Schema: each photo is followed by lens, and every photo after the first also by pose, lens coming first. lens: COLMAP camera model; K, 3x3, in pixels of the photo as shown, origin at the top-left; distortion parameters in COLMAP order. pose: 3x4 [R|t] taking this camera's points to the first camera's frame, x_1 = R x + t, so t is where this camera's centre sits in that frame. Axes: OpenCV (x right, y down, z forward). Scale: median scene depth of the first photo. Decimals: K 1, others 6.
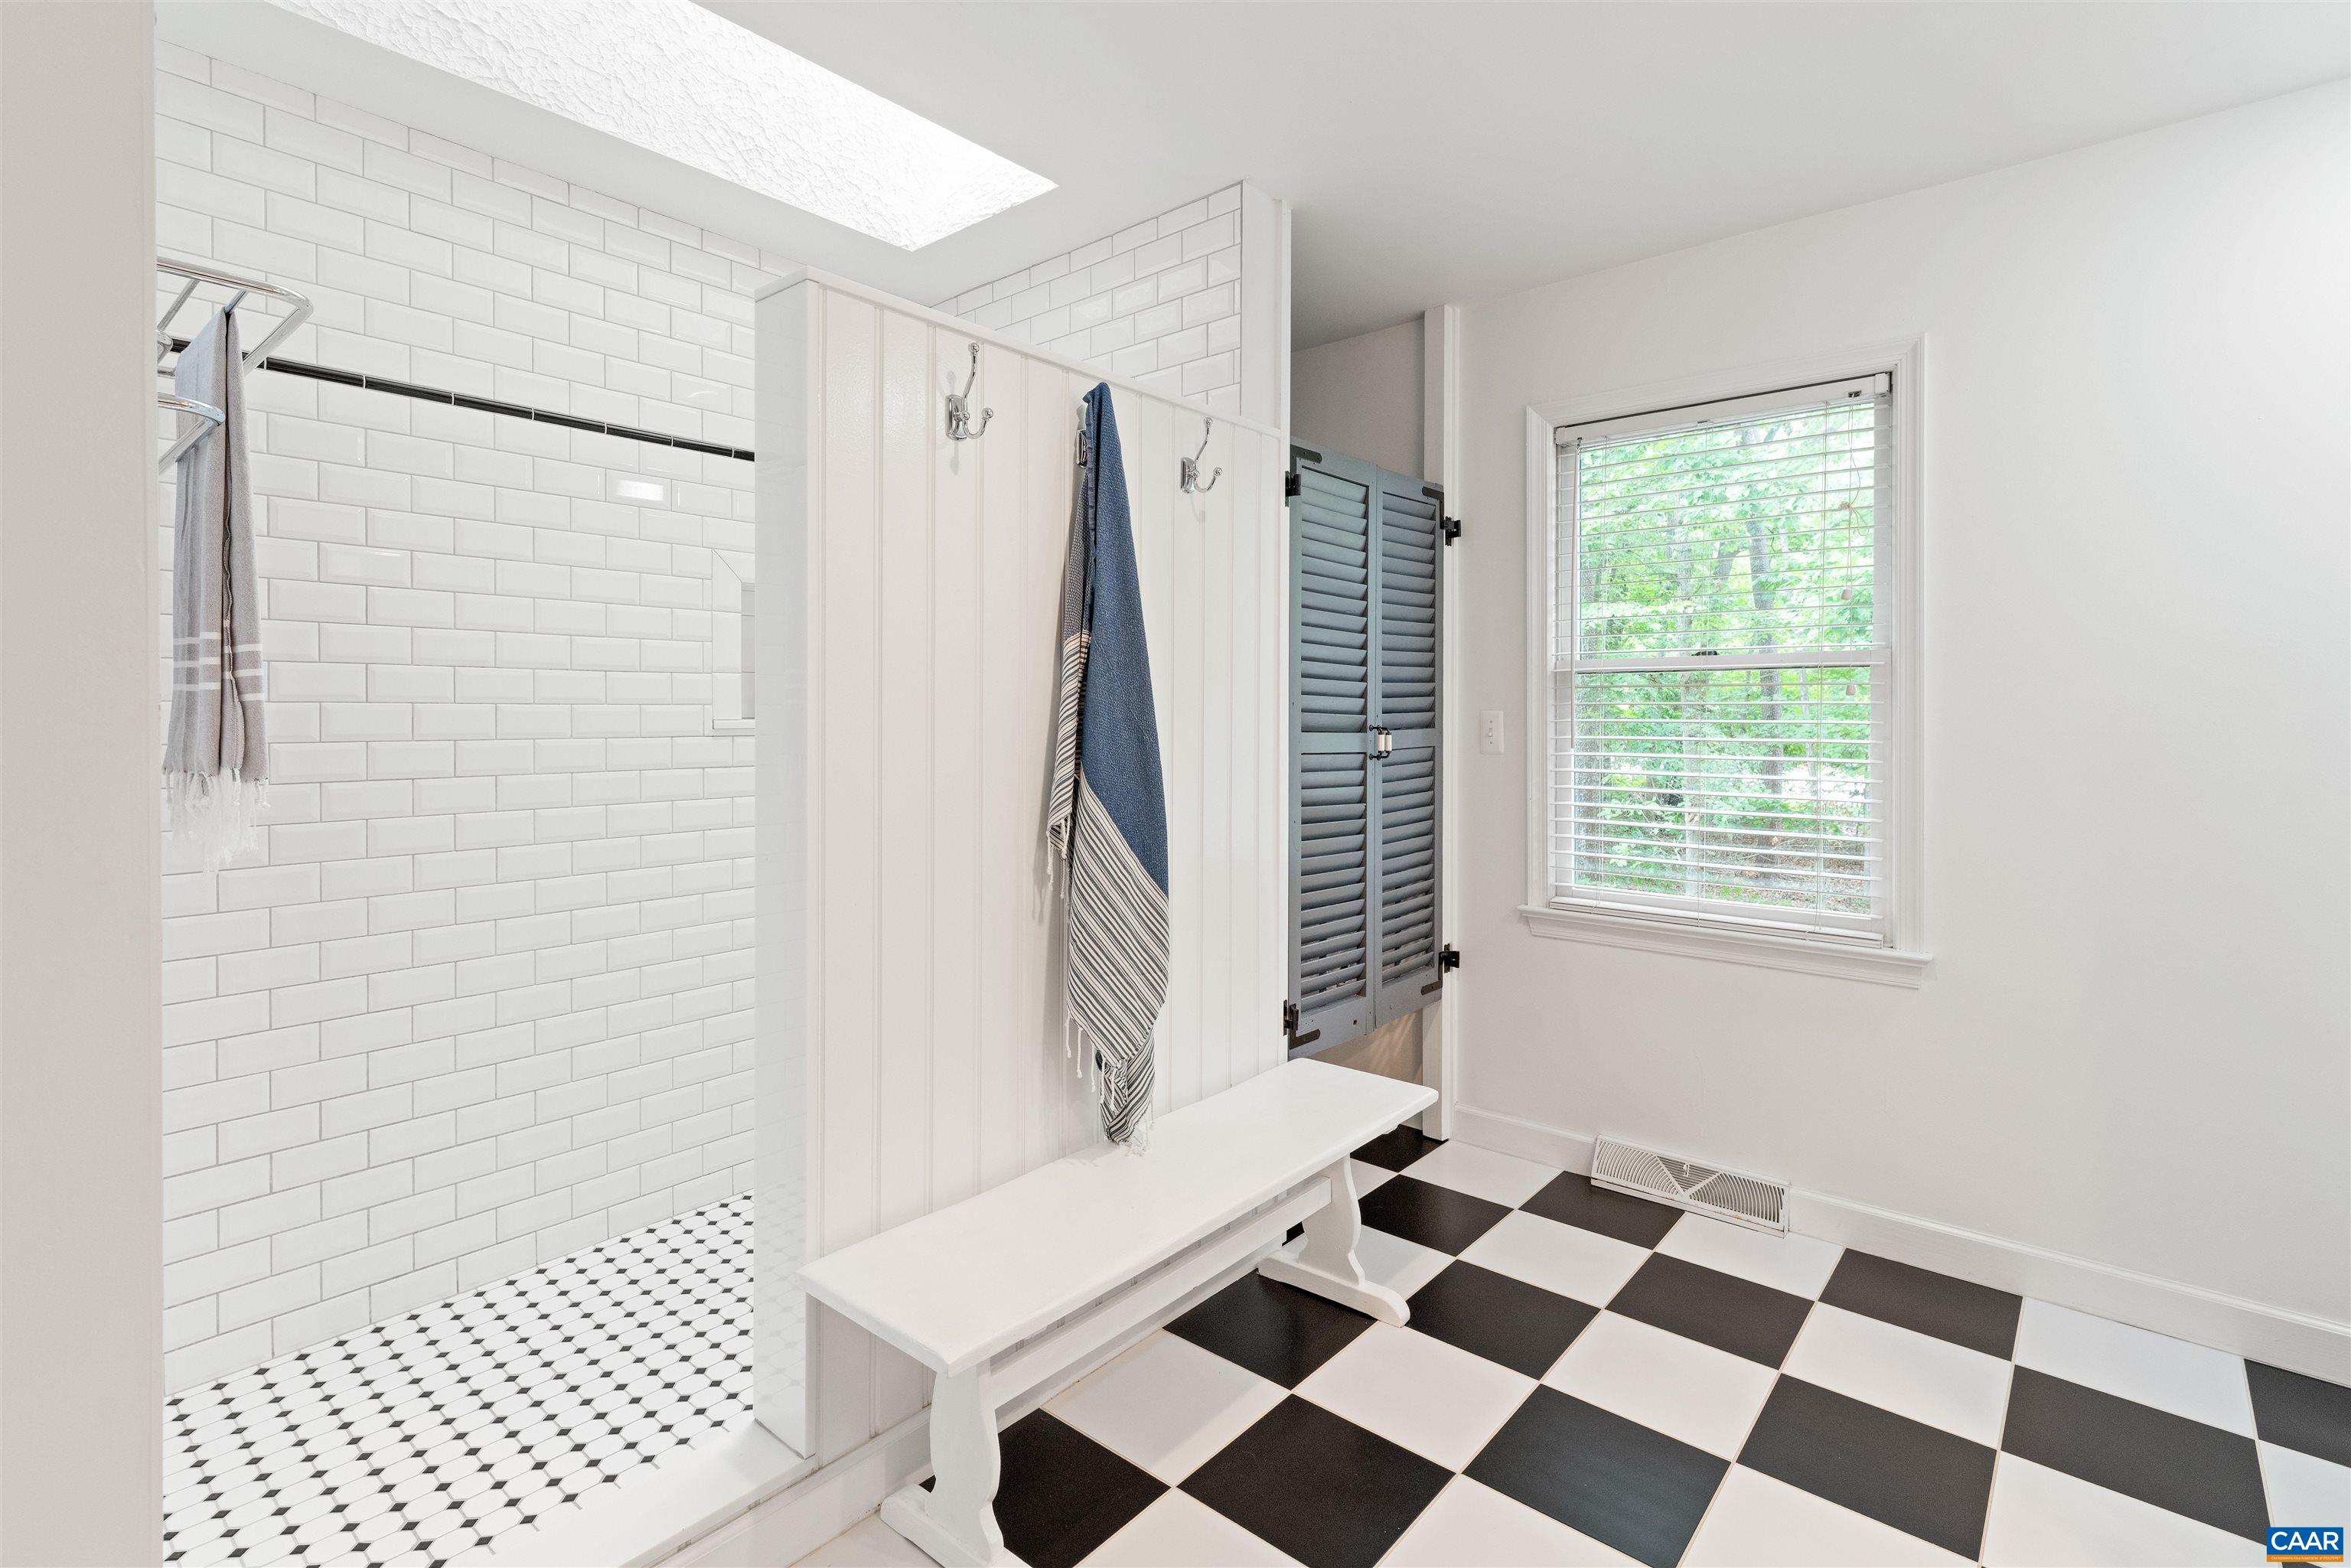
lens RADIAL K [[1092.5, 0, 1178.3], [0, 1092.5, 726.7], [0, 0, 1]] dist [0.000652, 0.000475]
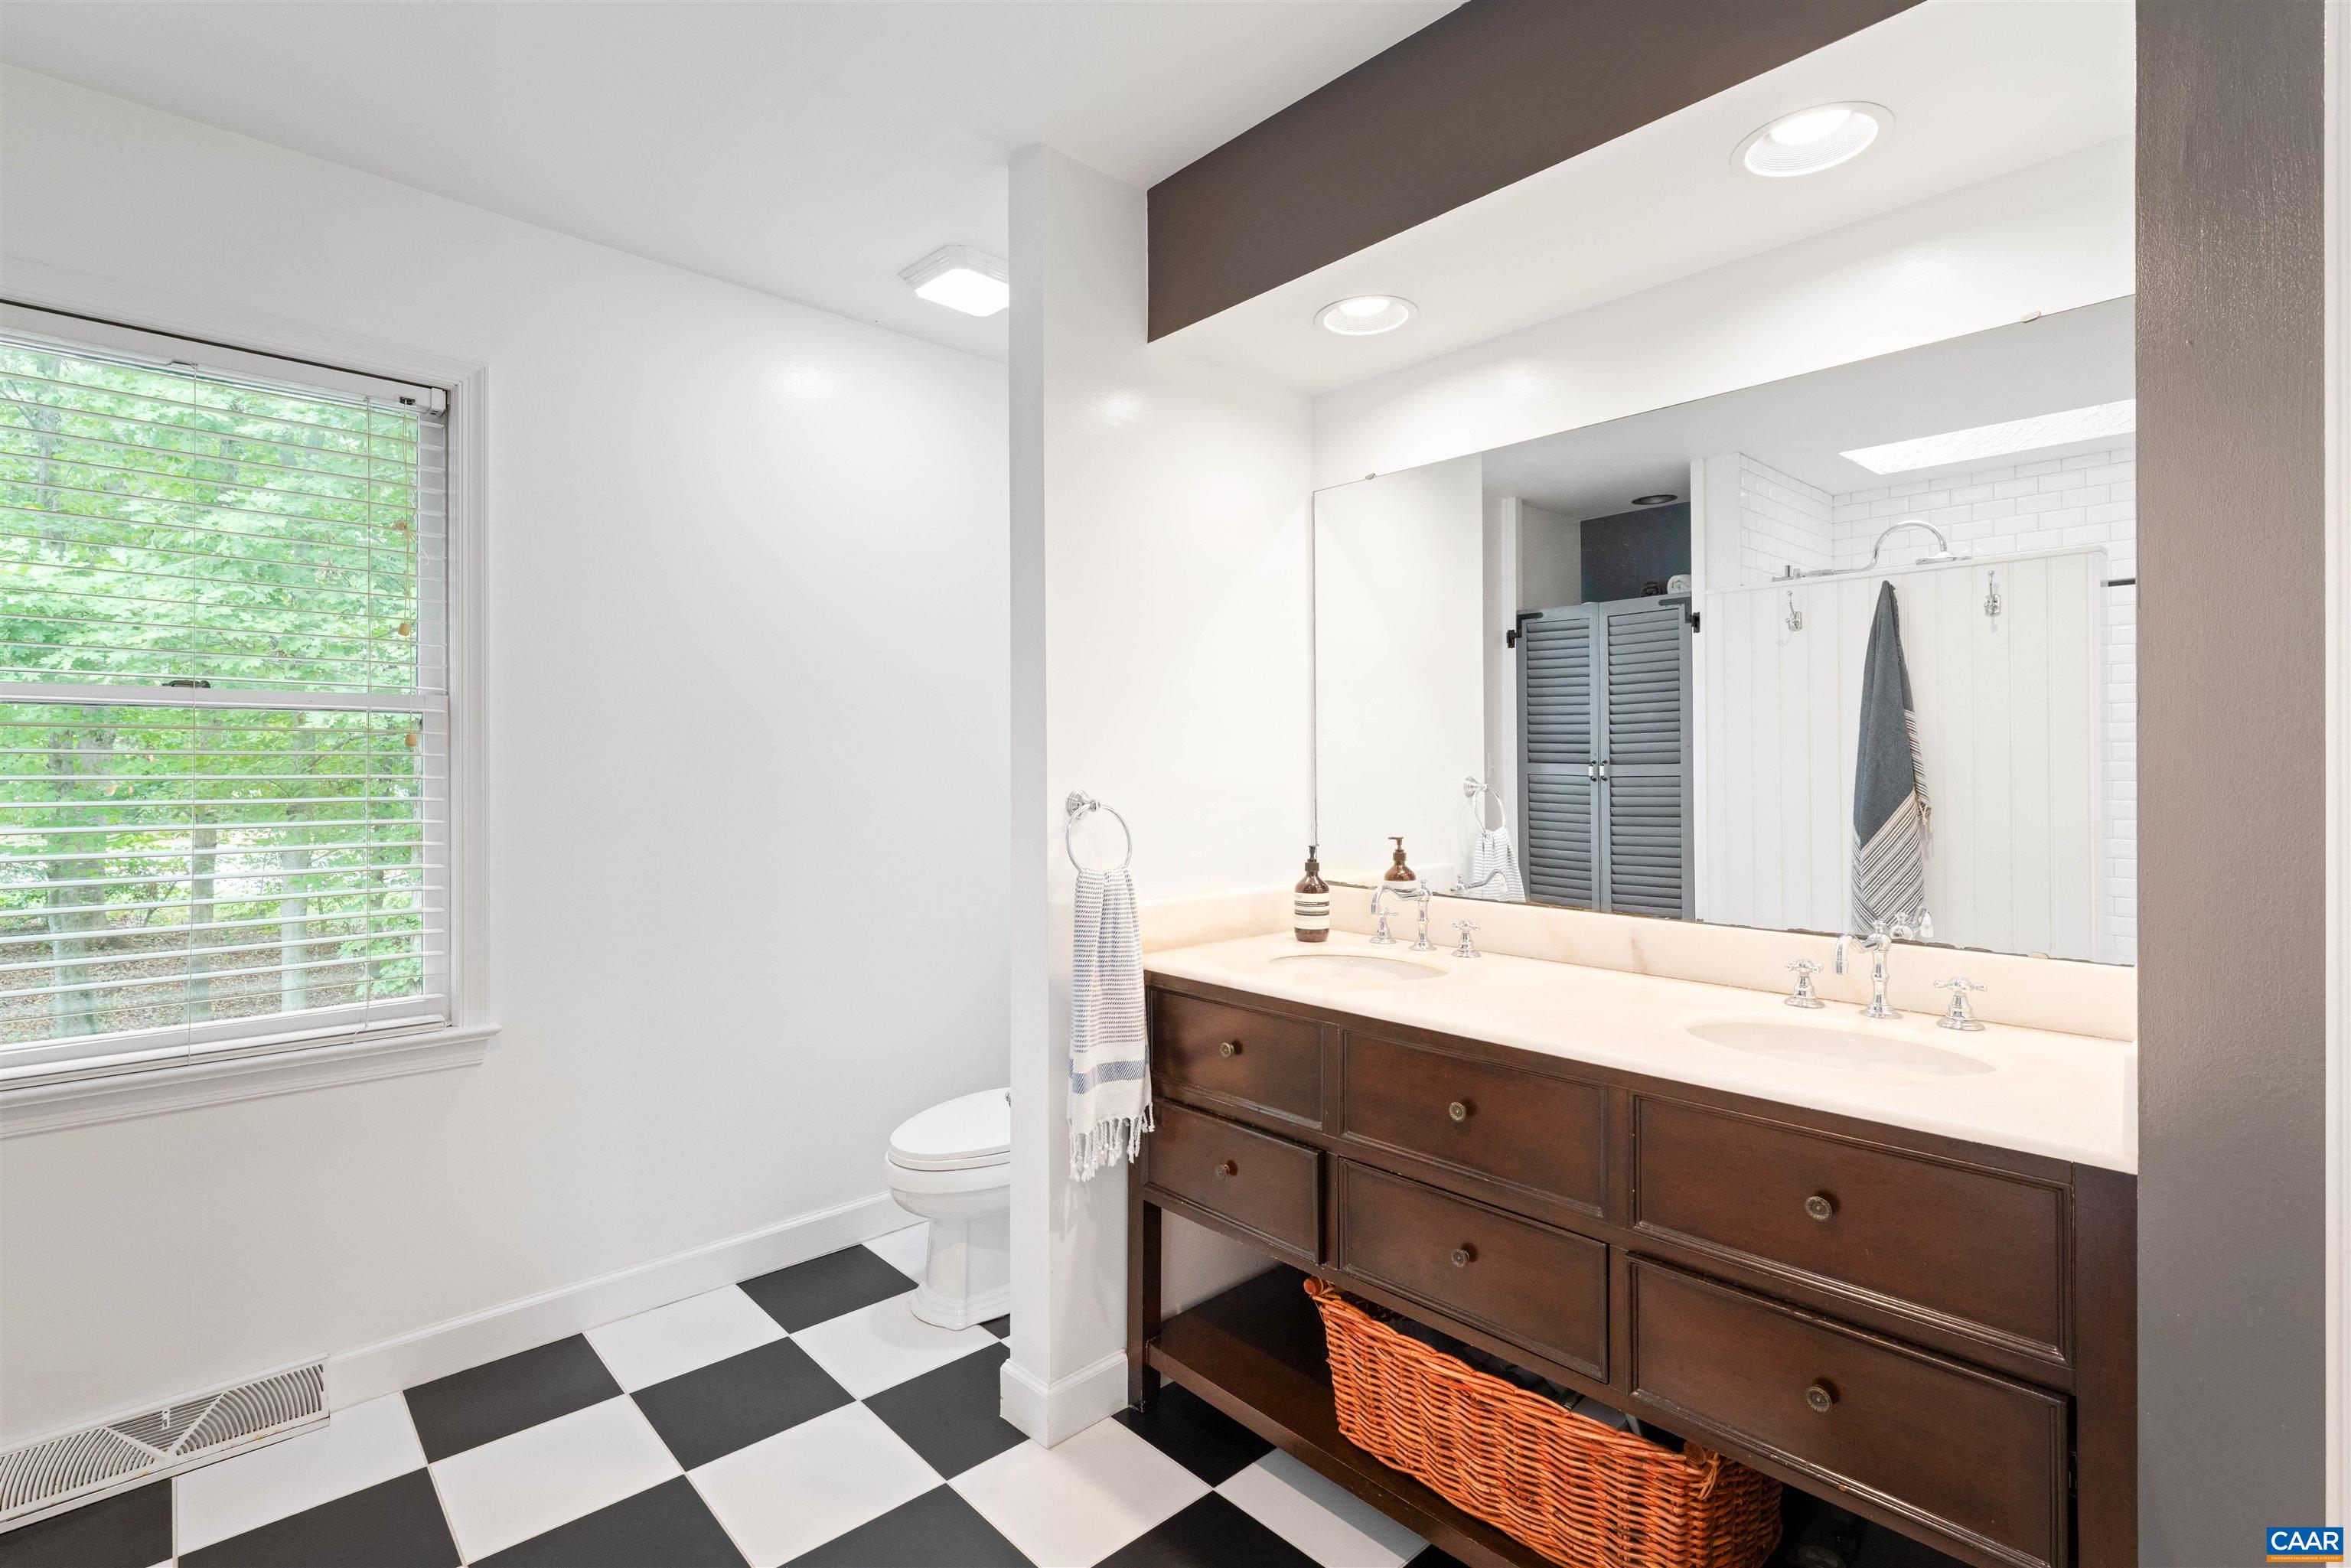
lens RADIAL K [[1084.9, 0, 1178.1], [0, 1084.9, 753.2], [0, 0, 1]] dist [0.000780, -0.000008]
pose [[0.111482, 0.005487, 0.993751, -0.173290], [0.008751, 0.999941, -0.006503, -0.012704], [-0.993728, 0.009421, 0.111427, 0.301314]]
